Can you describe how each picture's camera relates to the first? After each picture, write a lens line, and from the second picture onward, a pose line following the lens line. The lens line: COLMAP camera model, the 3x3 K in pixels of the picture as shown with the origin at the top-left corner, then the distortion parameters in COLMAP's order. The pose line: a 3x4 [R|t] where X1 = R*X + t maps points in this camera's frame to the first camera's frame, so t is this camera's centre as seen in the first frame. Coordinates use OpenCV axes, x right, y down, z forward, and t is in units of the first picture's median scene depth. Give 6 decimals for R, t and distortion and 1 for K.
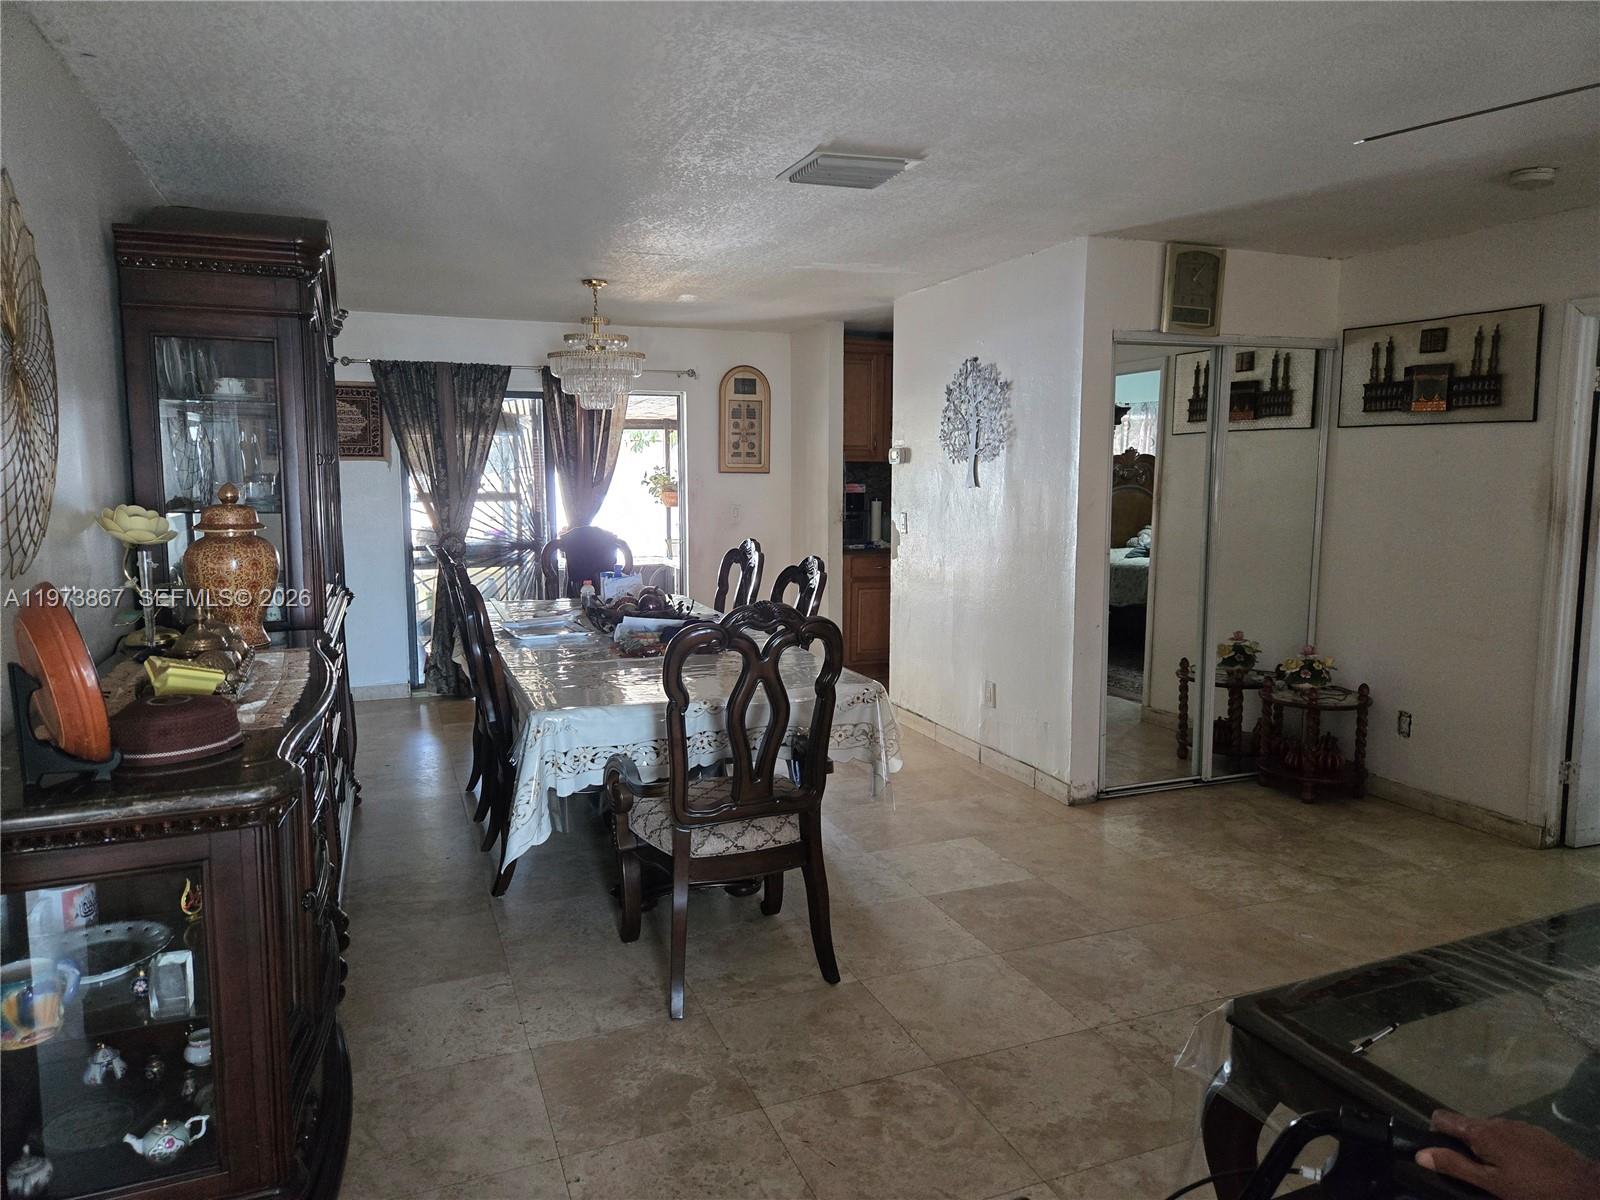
lens RADIAL K [[1075.3, 0, 805.2], [0, 1075.3, 580.5], [0, 0, 1]] dist [0.072591, -0.060440]
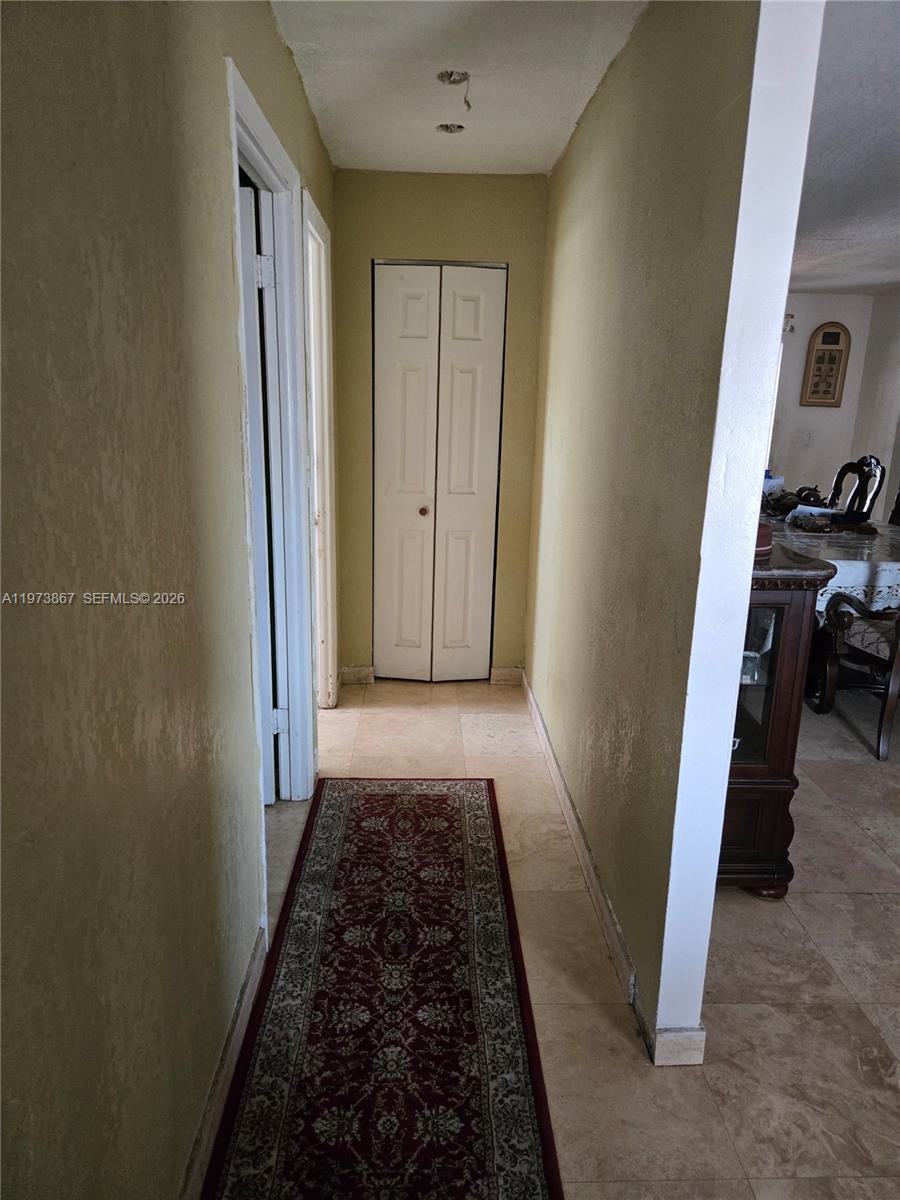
lens RADIAL K [[803.1, 0, 480.9], [0, 803.1, 593.7], [0, 0, 1]] dist [0.059670, -0.044459]
pose [[0.946173, 0.106583, -0.305609, -0.192157], [-0.065973, 0.987911, 0.140286, 0.023003], [0.316867, -0.112573, 0.941766, -0.148927]]
